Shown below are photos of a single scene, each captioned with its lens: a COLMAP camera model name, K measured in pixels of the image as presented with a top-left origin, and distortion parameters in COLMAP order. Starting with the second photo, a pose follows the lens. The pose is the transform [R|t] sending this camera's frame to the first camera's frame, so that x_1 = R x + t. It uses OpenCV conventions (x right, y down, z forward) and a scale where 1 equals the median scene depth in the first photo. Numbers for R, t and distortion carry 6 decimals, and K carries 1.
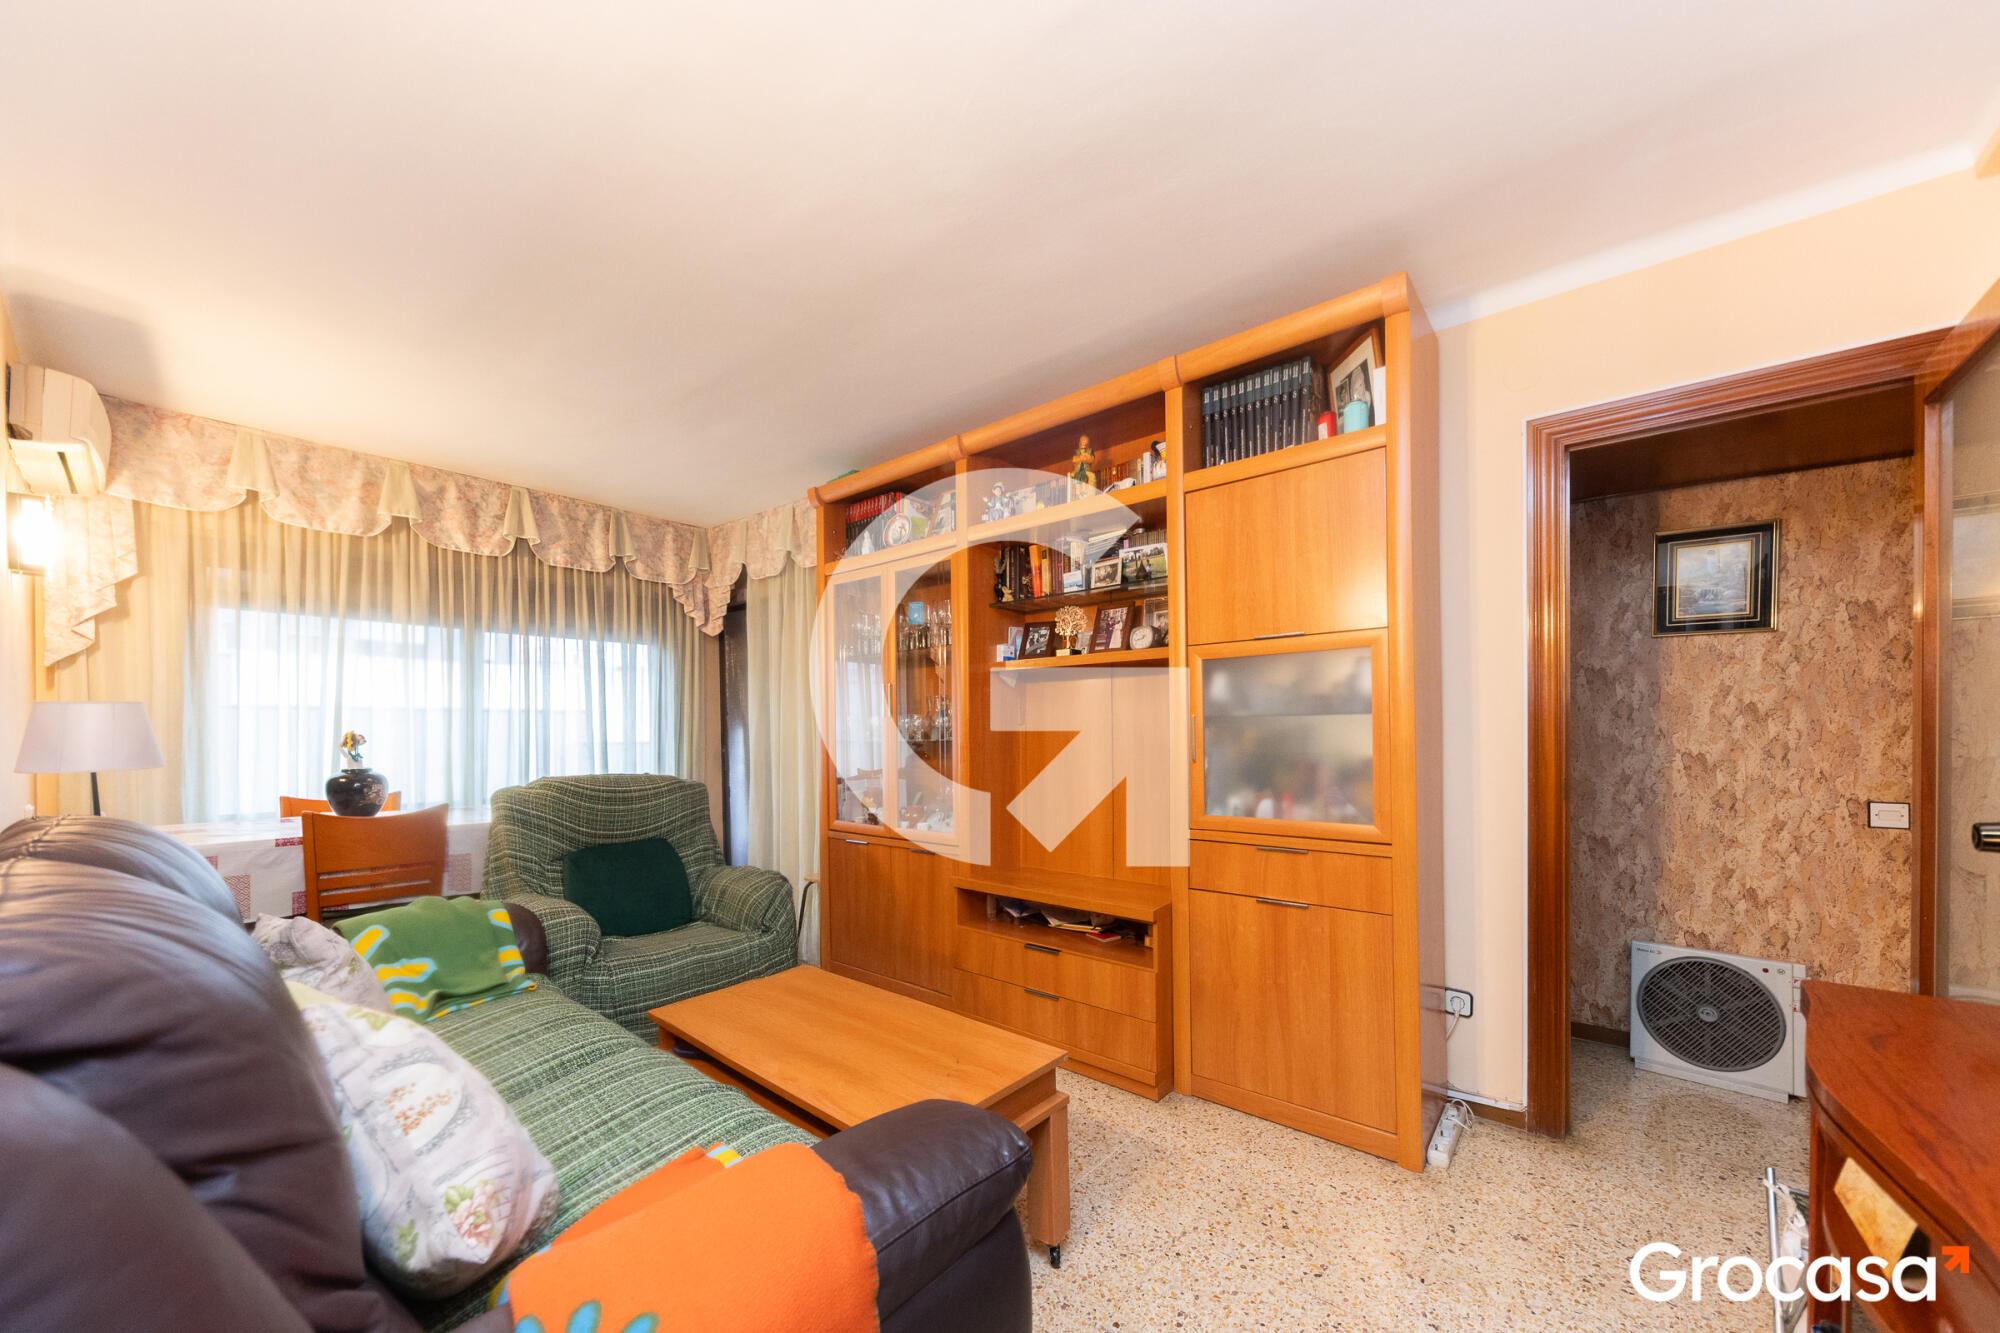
lens RADIAL K [[722.1, 0, 1039.1], [0, 722.1, 726.3], [0, 0, 1]] dist [-0.000547, -0.000075]
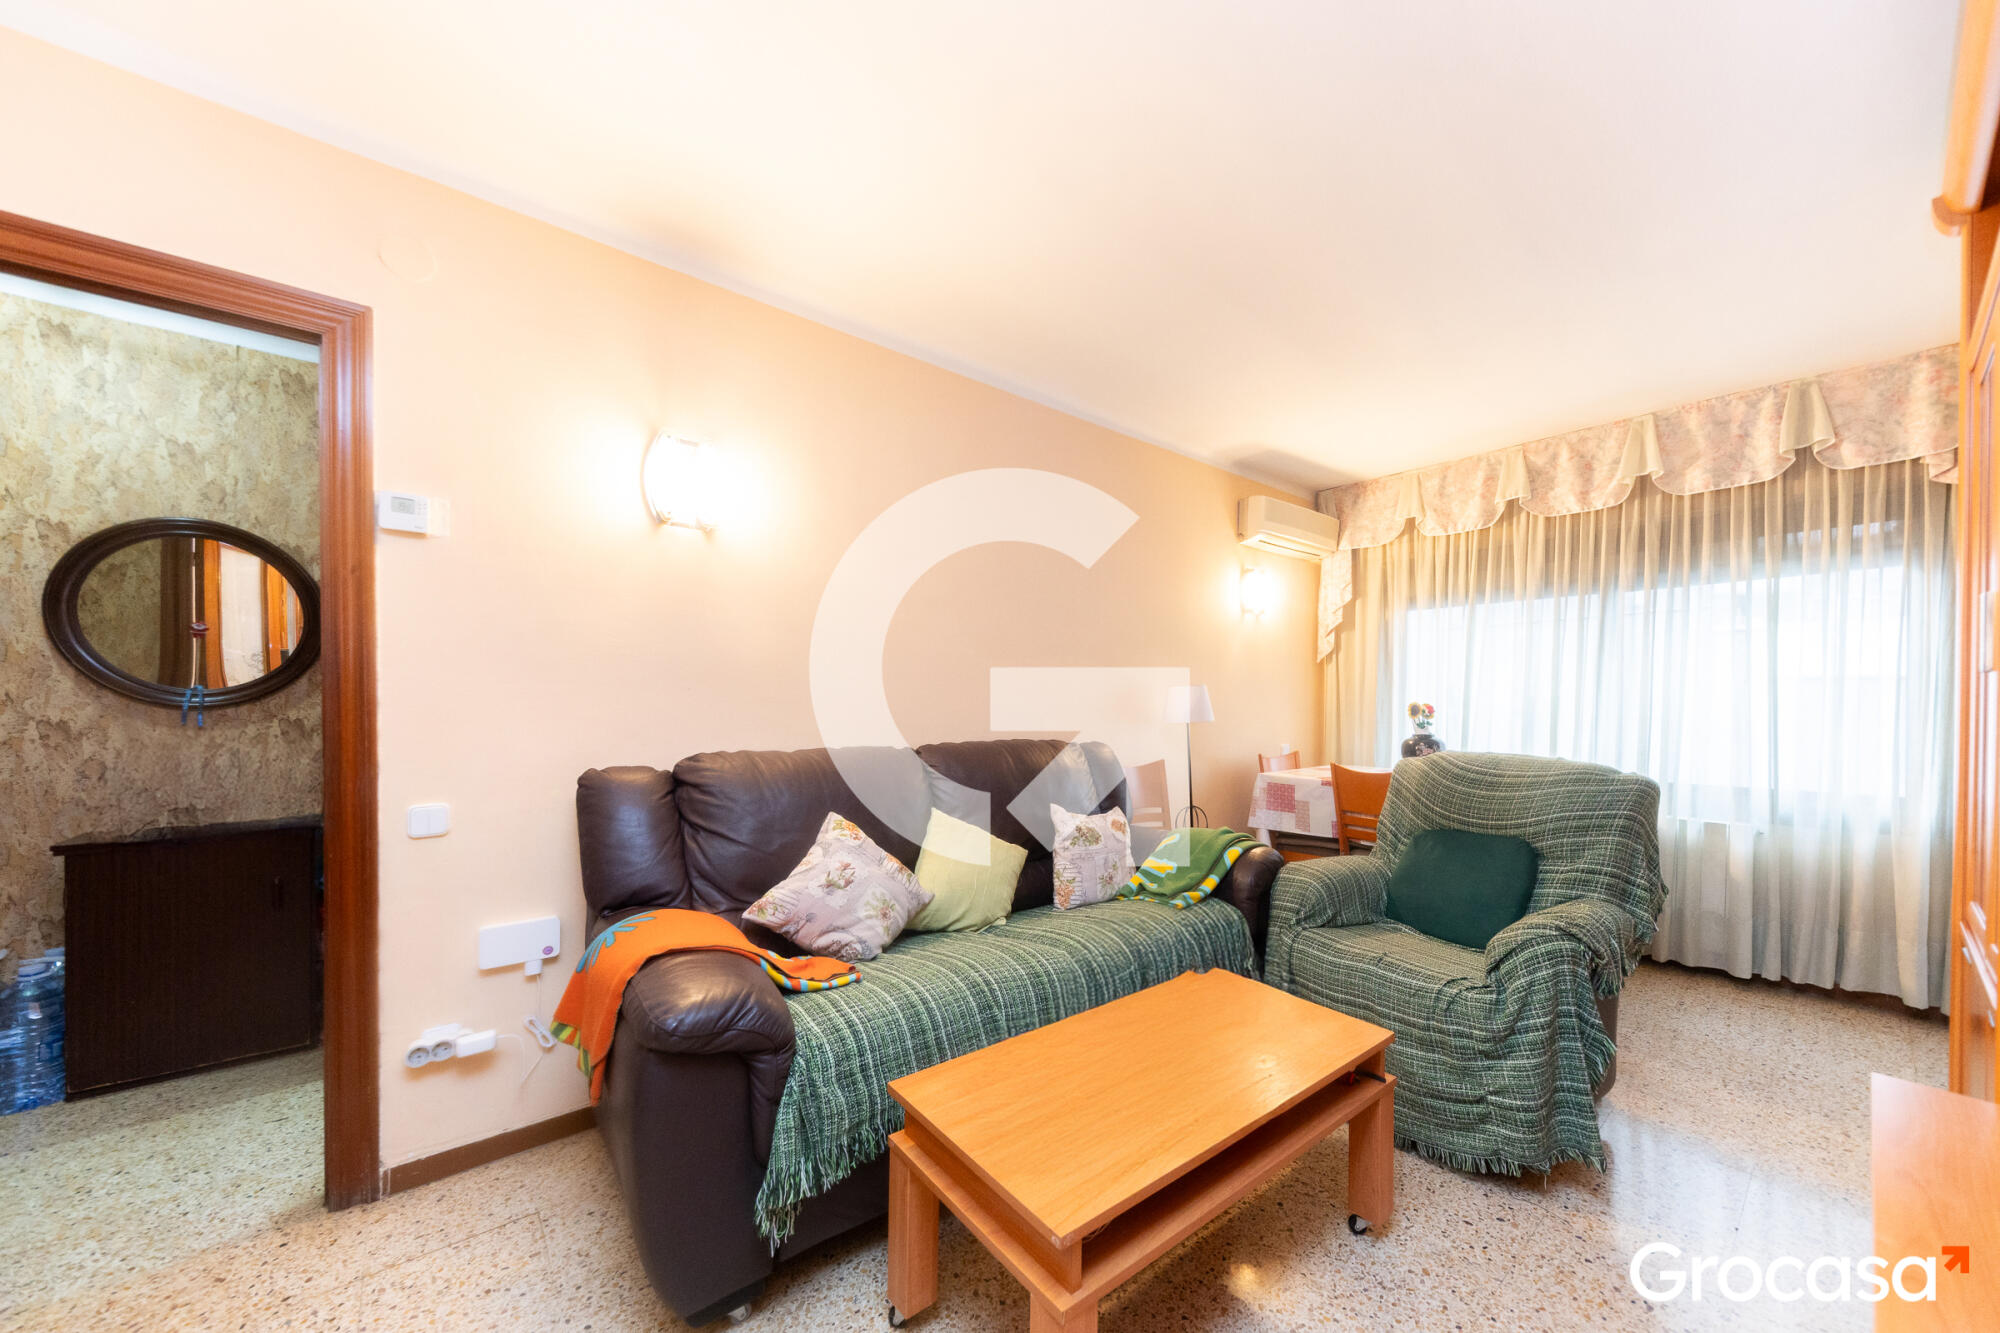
lens RADIAL K [[722.1, 0, 1039.1], [0, 722.1, 726.3], [0, 0, 1]] dist [-0.000547, -0.000075]
pose [[-0.209621, 0.037415, -0.977067, 0.307294], [0.004041, 0.999292, 0.037399, -0.001021], [0.977774, 0.003892, -0.209624, 0.549803]]
